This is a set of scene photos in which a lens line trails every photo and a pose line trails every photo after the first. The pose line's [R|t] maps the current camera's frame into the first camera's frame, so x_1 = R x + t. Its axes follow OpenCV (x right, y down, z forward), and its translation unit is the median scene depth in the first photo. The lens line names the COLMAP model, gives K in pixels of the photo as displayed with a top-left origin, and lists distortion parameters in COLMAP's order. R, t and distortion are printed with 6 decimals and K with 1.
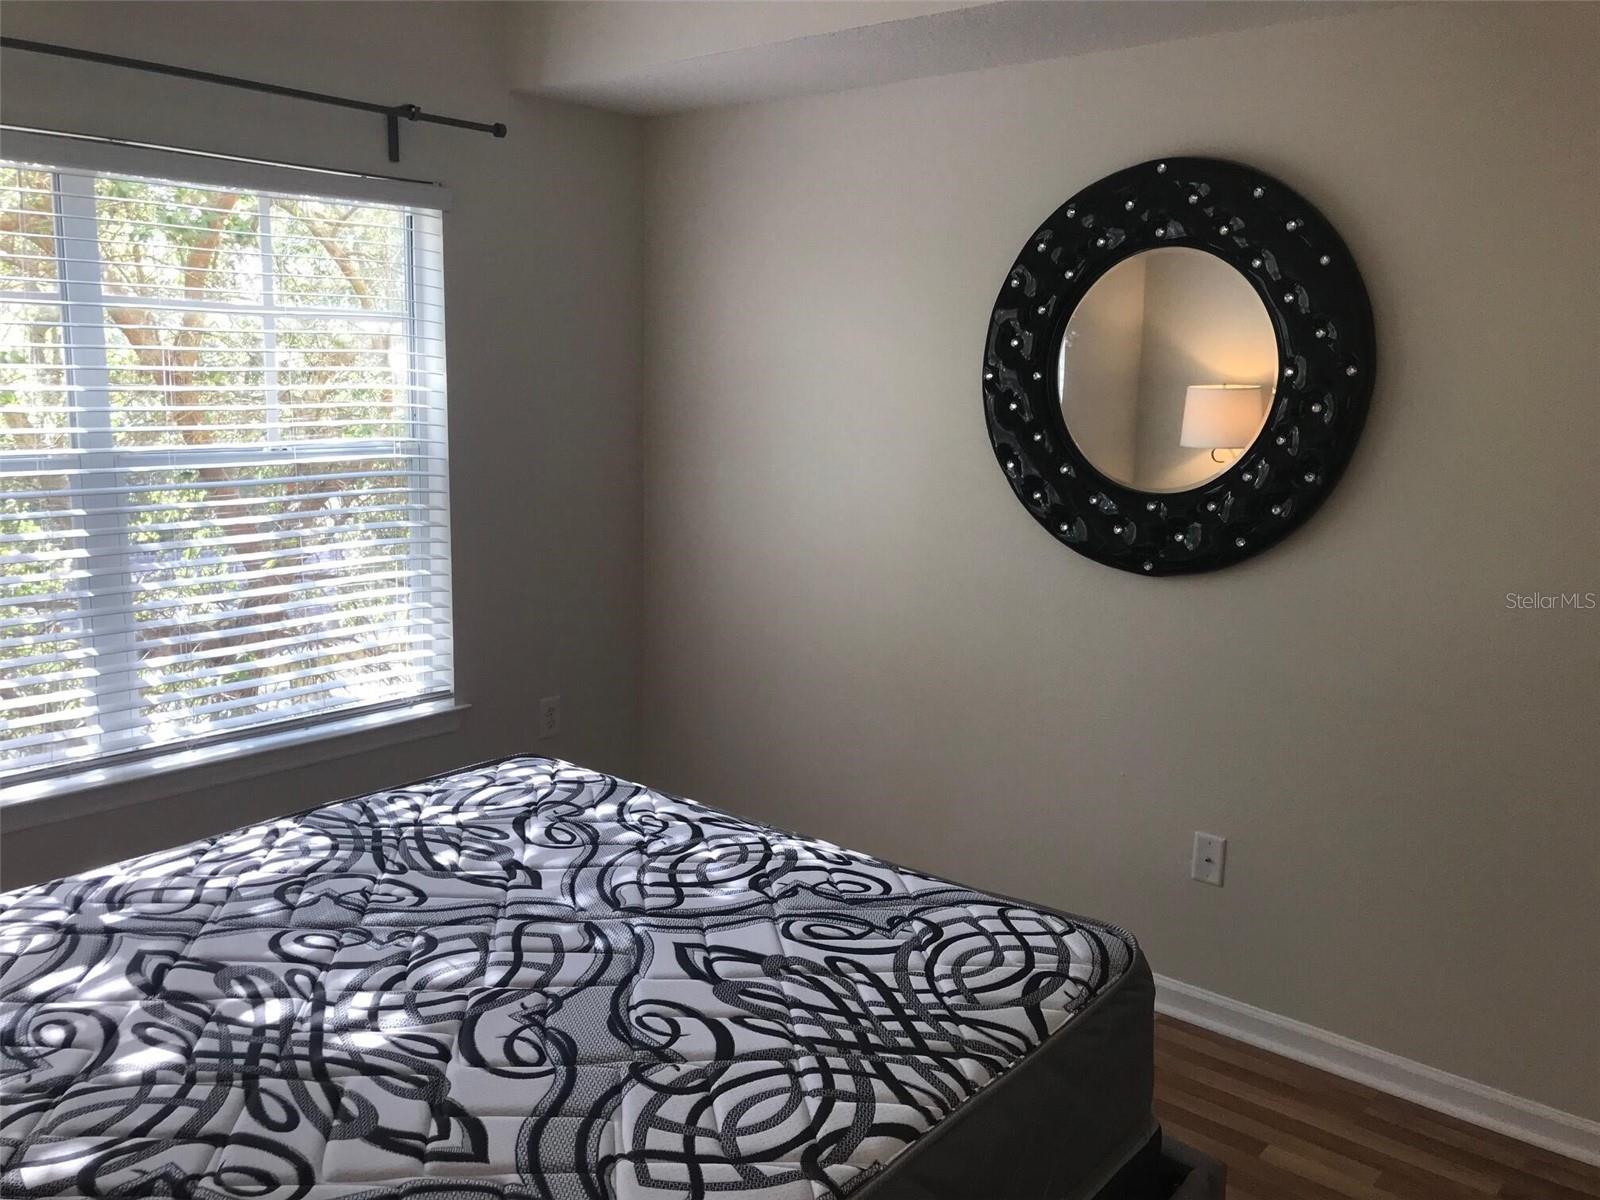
lens RADIAL K [[1311.1, 0, 802.6], [0, 1311.1, 600.8], [0, 0, 1]] dist [0.046001, -0.040170]
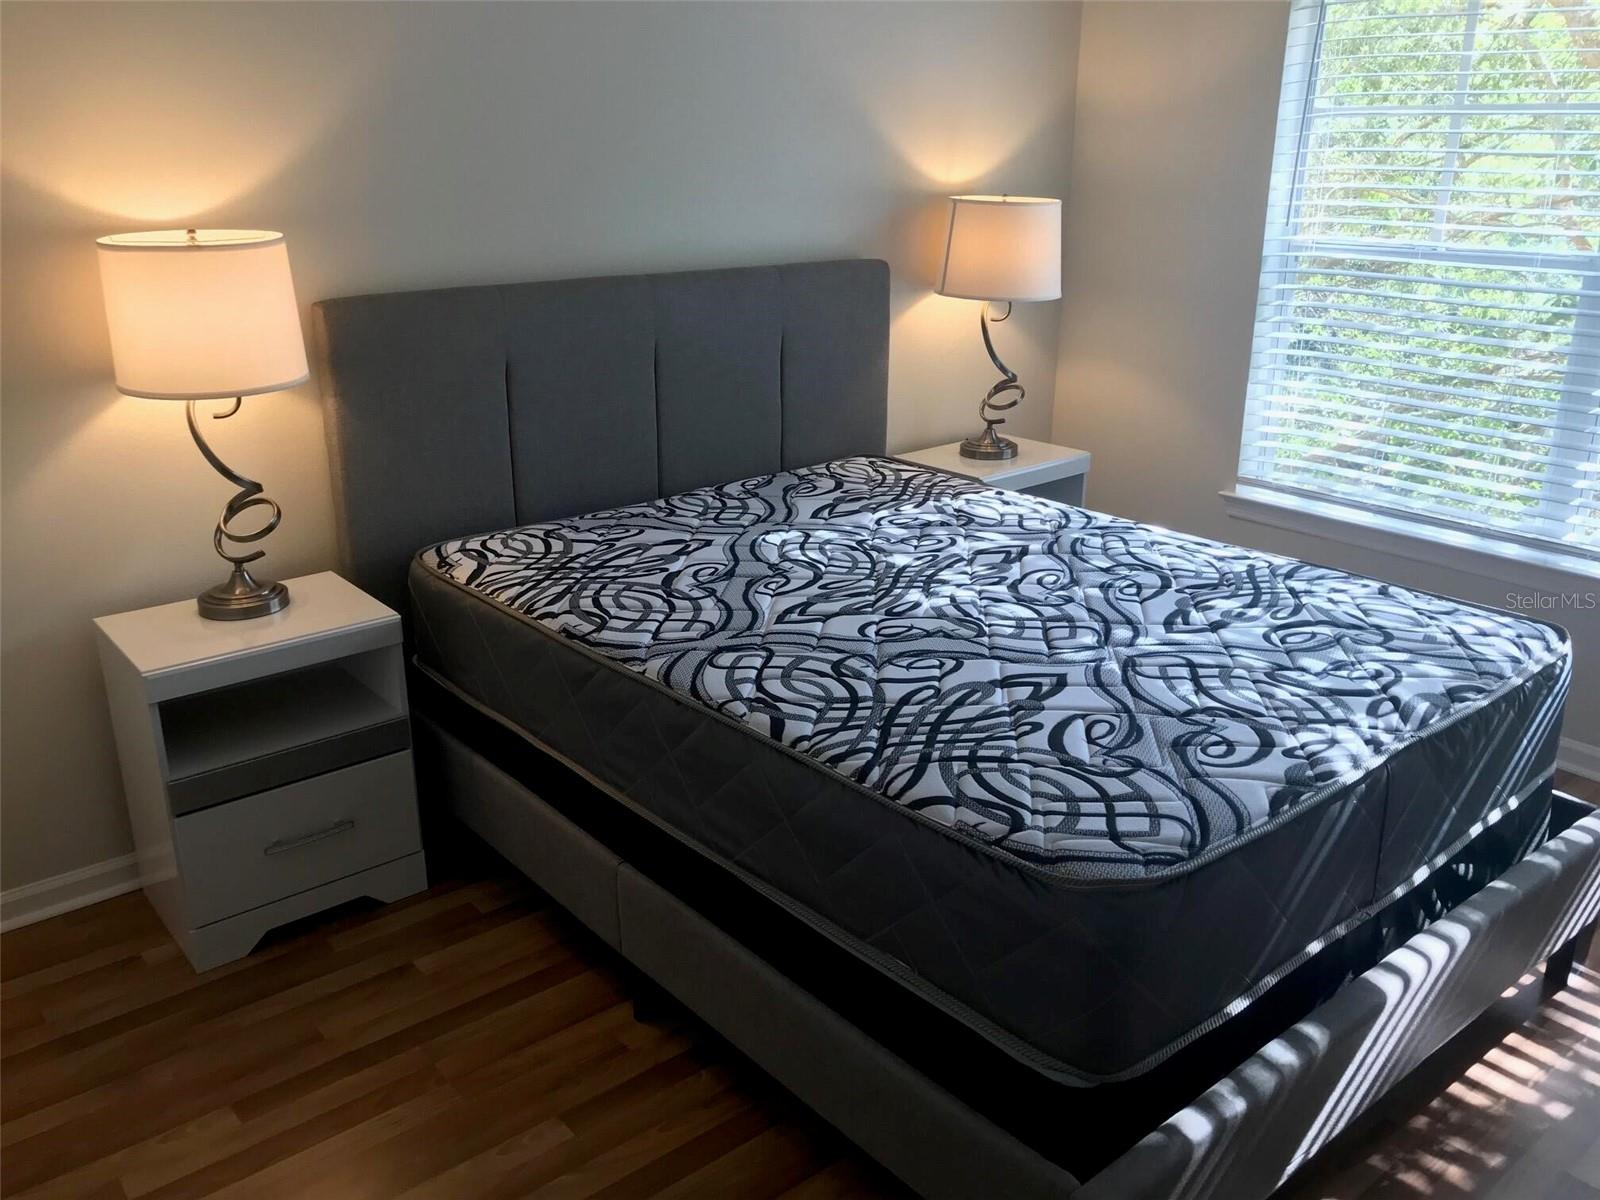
lens RADIAL K [[1311.1, 0, 799.4], [0, 1311.1, 598.6], [0, 0, 1]] dist [0.046001, -0.040170]
pose [[-0.166785, 0.307237, -0.936903, 1.009636], [-0.179362, 0.924905, 0.335232, -0.154462], [0.969542, 0.223956, -0.099154, 0.845610]]
